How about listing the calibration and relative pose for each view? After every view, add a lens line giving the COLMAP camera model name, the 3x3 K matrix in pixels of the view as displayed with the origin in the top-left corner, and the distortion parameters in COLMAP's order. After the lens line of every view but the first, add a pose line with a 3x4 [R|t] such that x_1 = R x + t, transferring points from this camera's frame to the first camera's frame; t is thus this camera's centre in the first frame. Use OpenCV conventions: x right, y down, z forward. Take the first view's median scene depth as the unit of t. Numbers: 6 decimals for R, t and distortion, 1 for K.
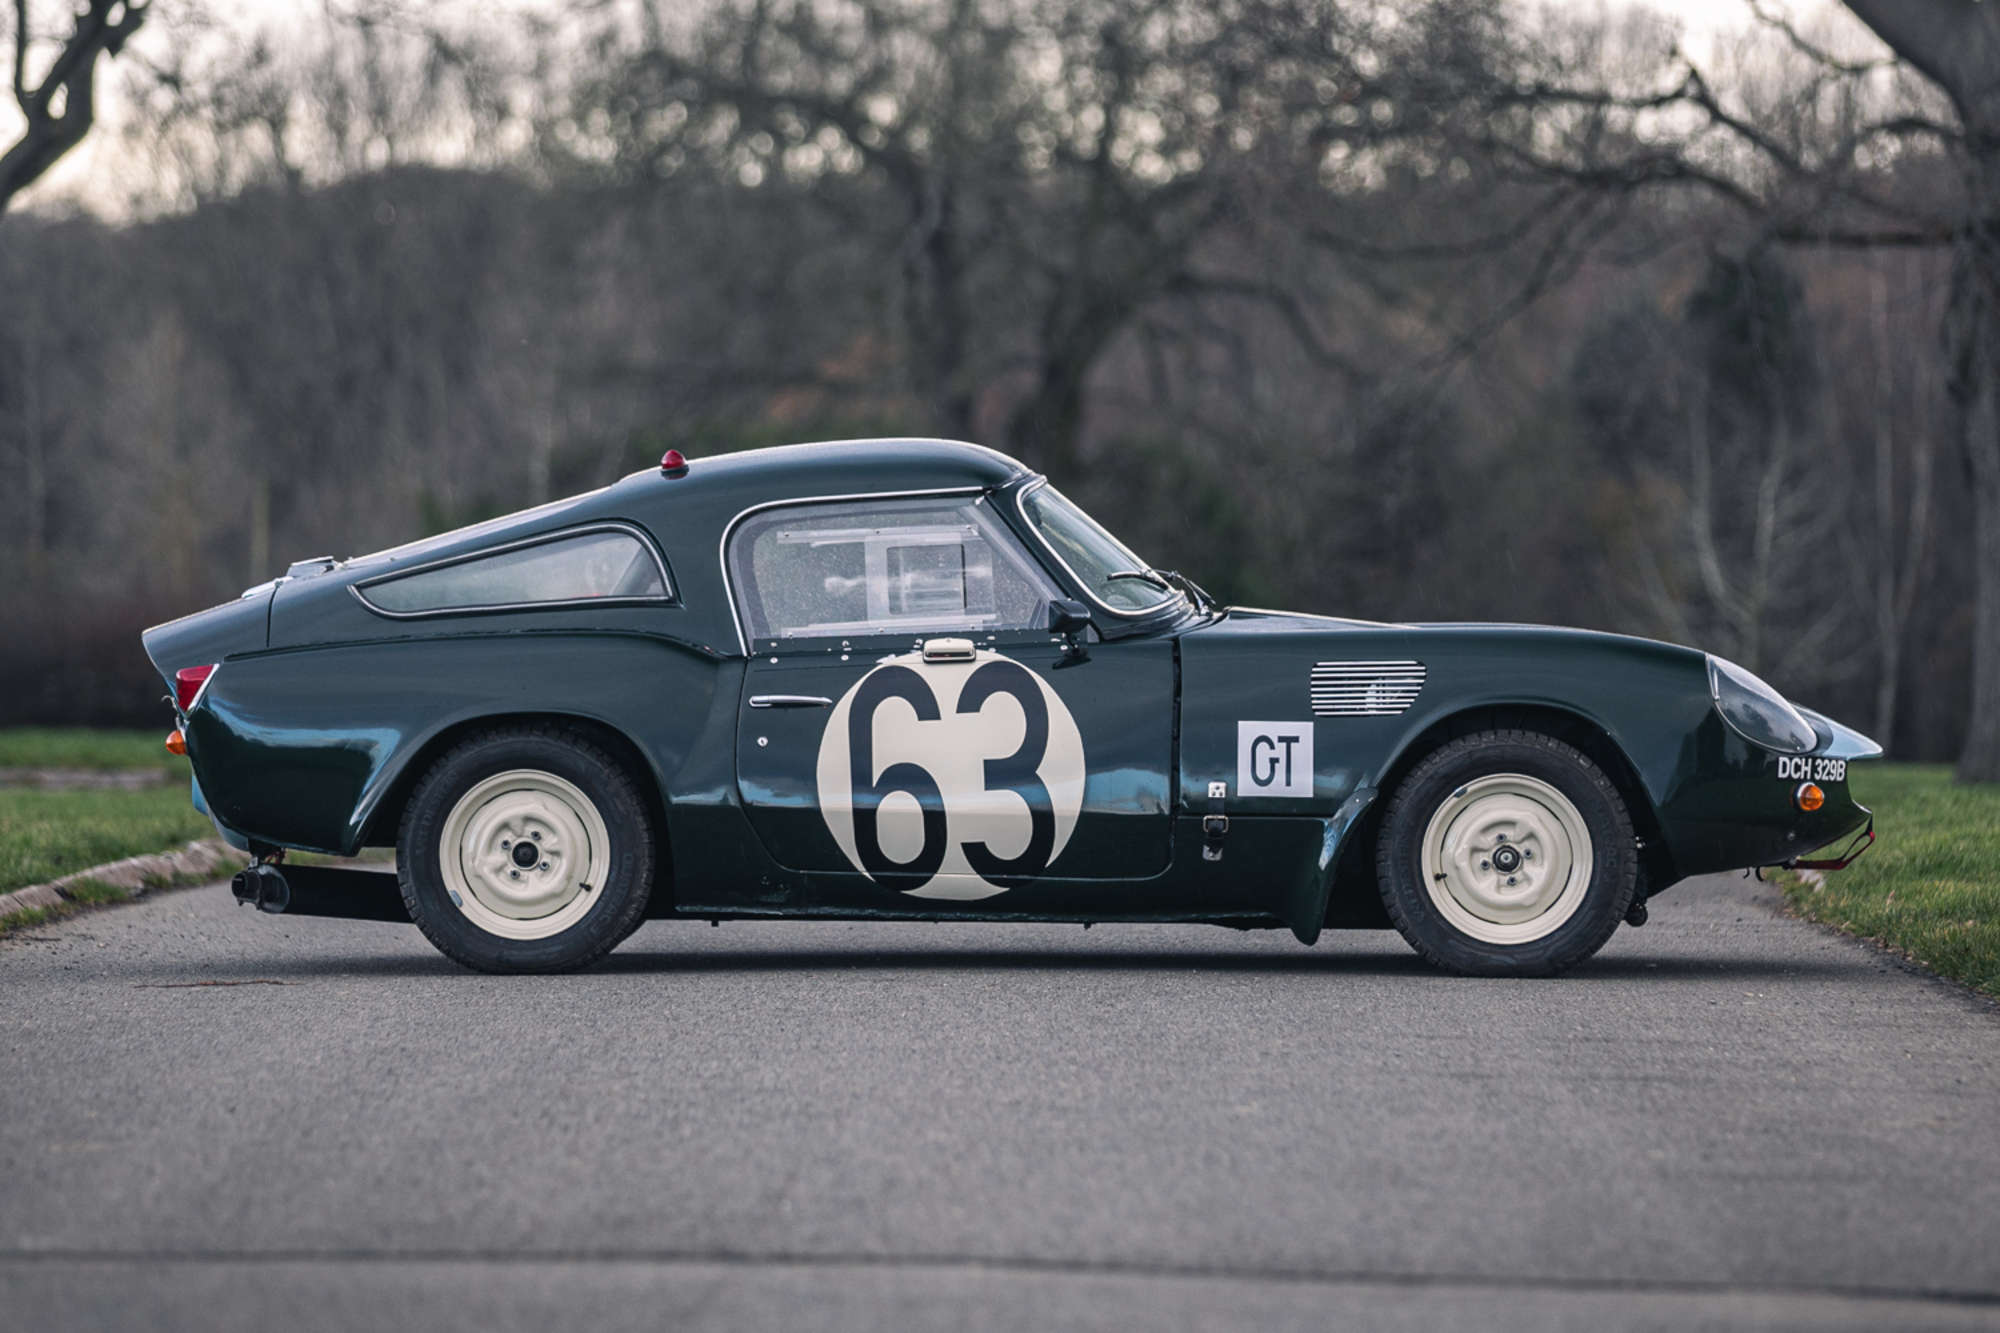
lens RADIAL K [[8390.0, 0, 997.6], [0, 8390.0, 682.7], [0, 0, 1]] dist [-0.566495, 0.000000]
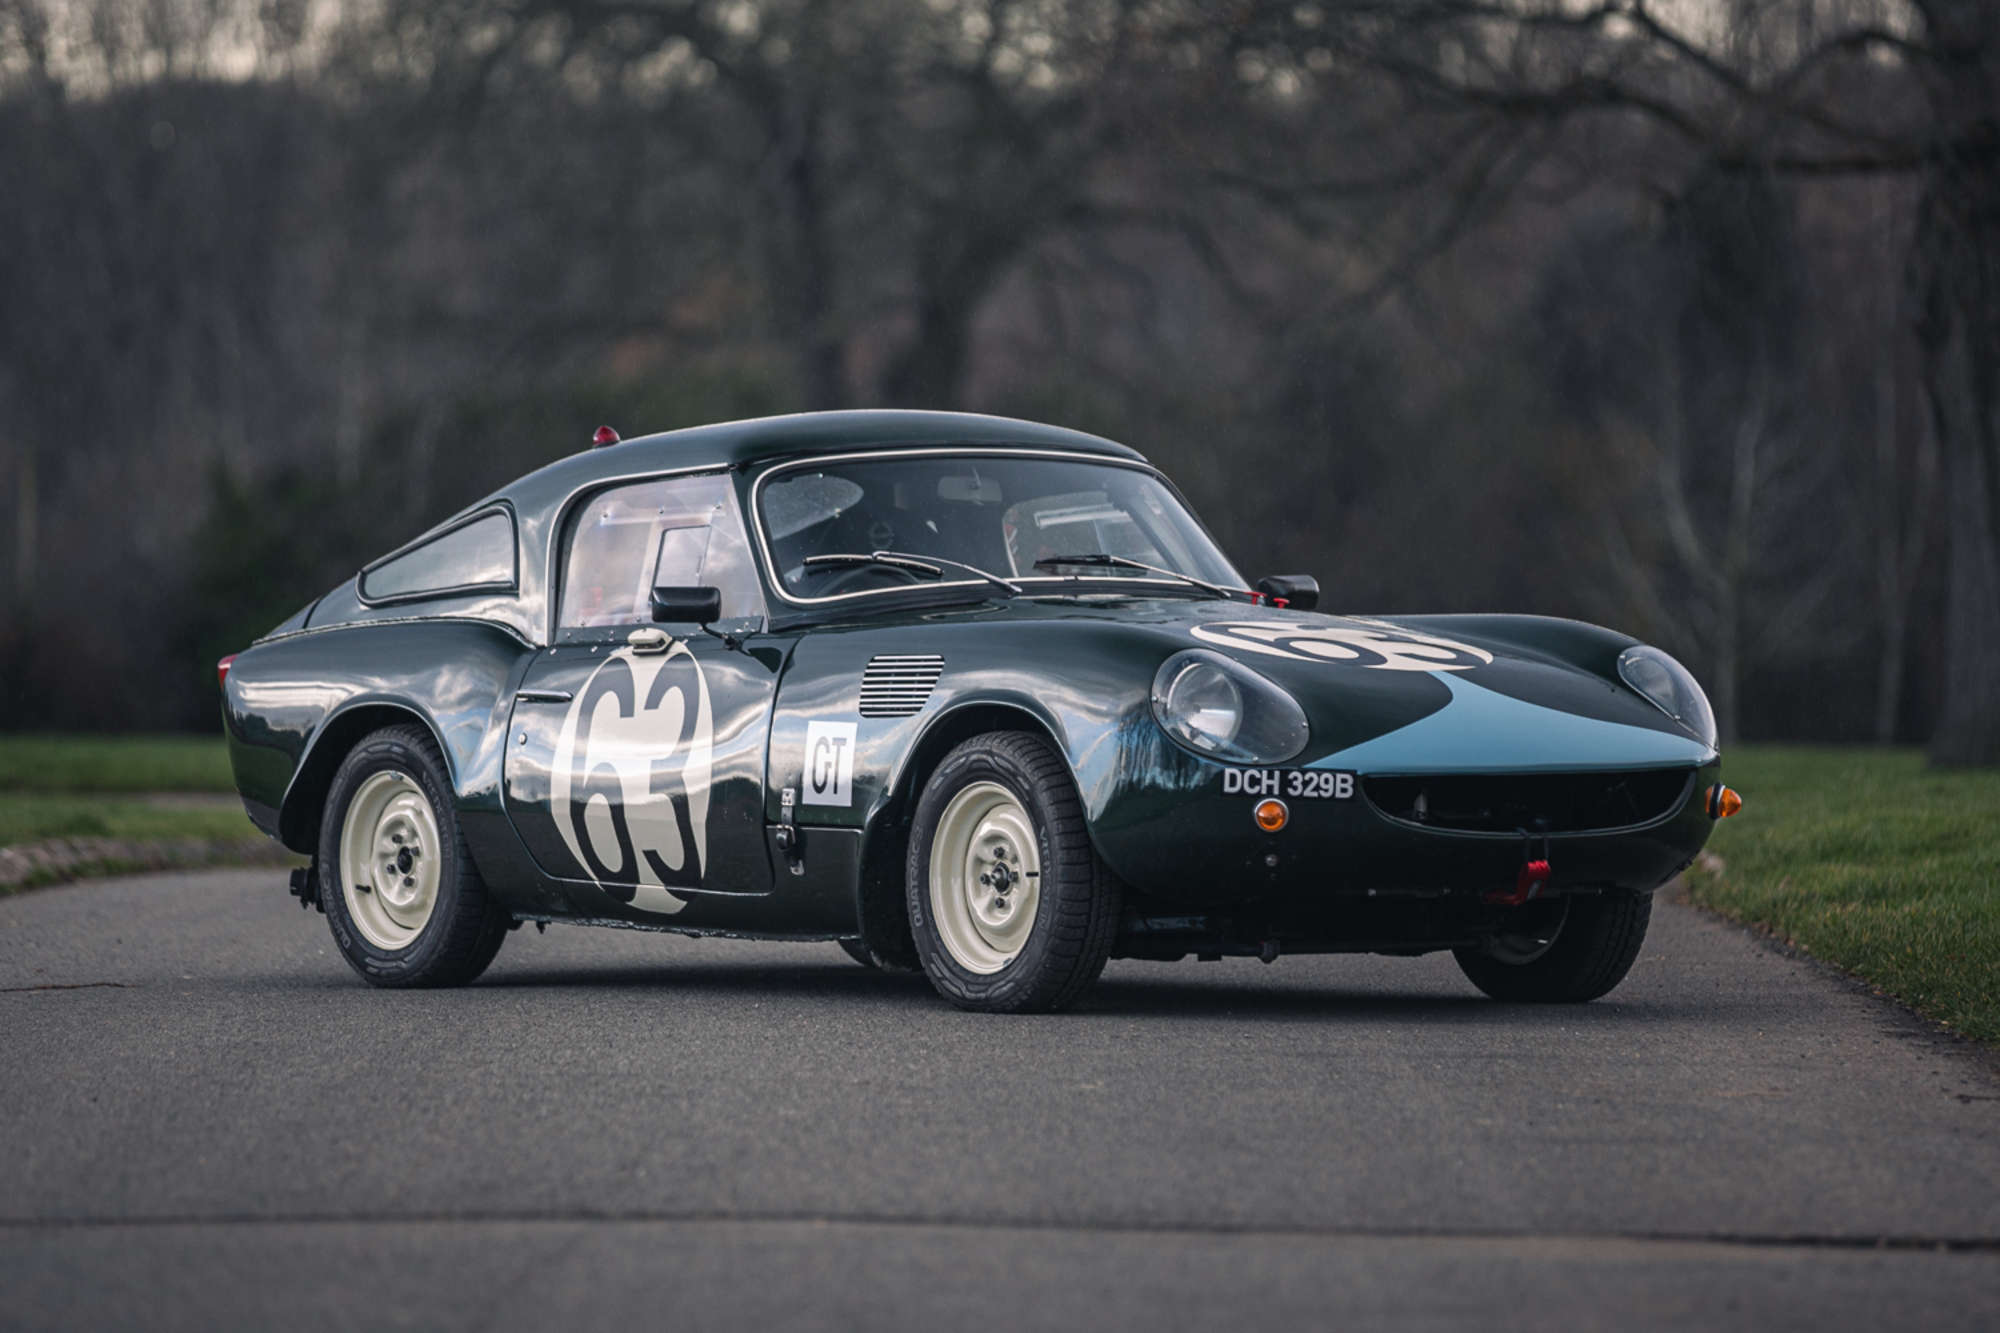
lens RADIAL K [[13704.2, 0, 1001.1], [0, 13704.2, 671.4], [0, 0, 1]] dist [0.655021, 0.000000]
pose [[0.999929, -0.011790, 0.001847, 0.015749], [0.011789, 0.999930, 0.000723, -0.000963], [-0.001855, -0.000701, 0.999998, -0.650655]]
